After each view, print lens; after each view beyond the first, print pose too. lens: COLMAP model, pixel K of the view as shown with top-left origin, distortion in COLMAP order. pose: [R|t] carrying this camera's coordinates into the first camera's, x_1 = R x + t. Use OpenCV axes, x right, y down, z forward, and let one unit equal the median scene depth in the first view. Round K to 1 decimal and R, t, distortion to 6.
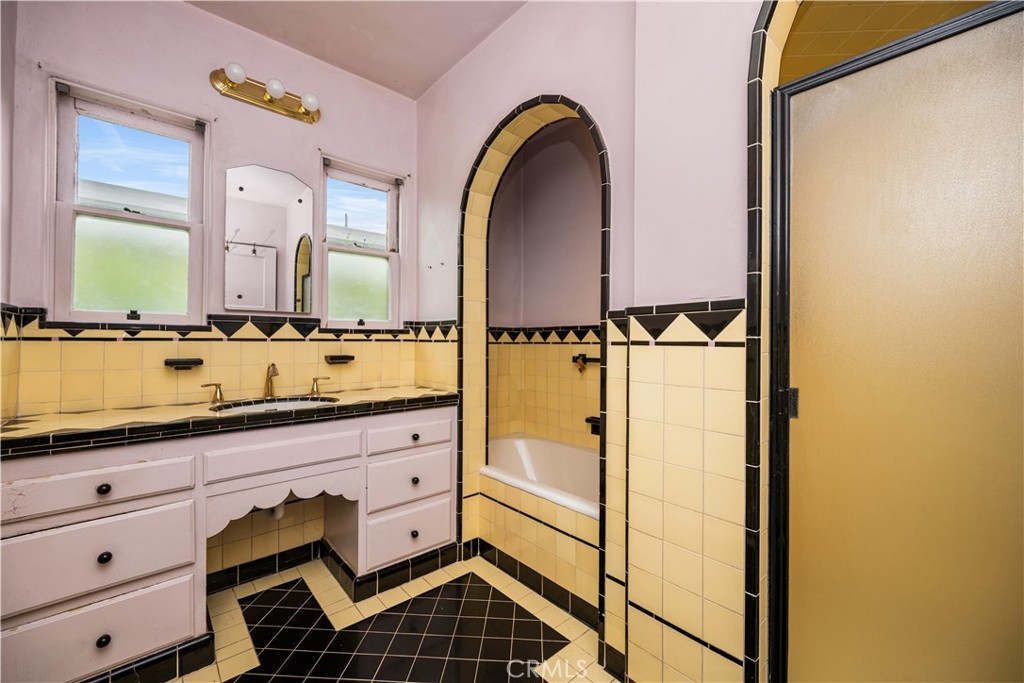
lens RADIAL K [[415.4, 0, 511.5], [0, 415.4, 329.7], [0, 0, 1]] dist [0.000634, -0.000298]
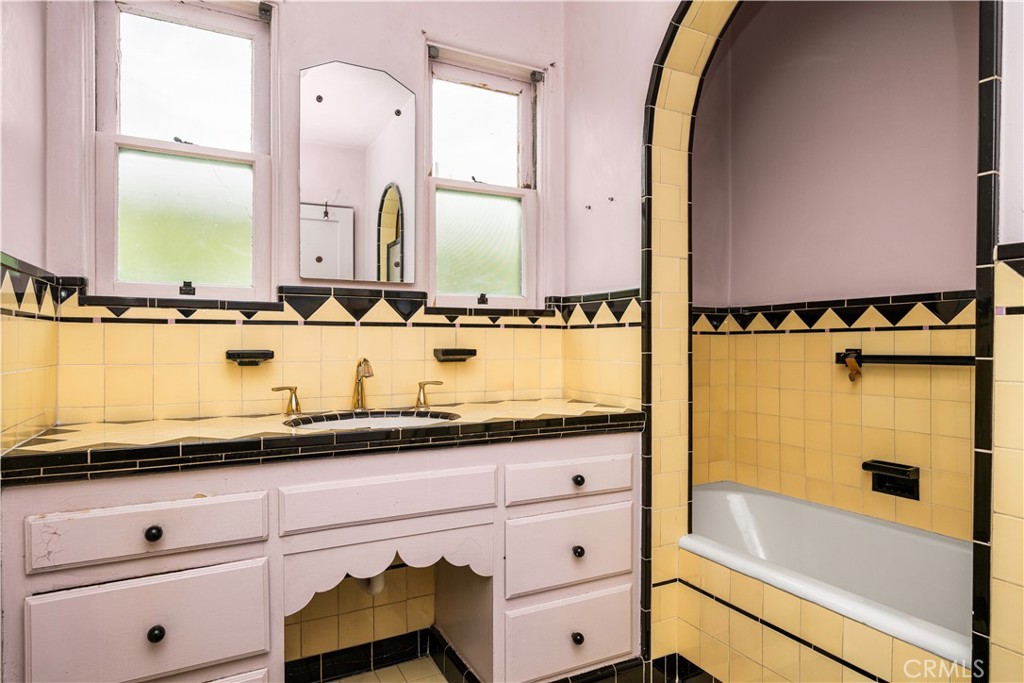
lens RADIAL K [[594.8, 0, 509.1], [0, 594.8, 333.8], [0, 0, 1]] dist [0.000253, -0.000265]
pose [[0.970079, -0.007827, -0.242663, -0.109869], [0.009790, 0.999928, 0.006885, 0.034461], [0.242592, -0.009054, 0.970086, 0.123646]]
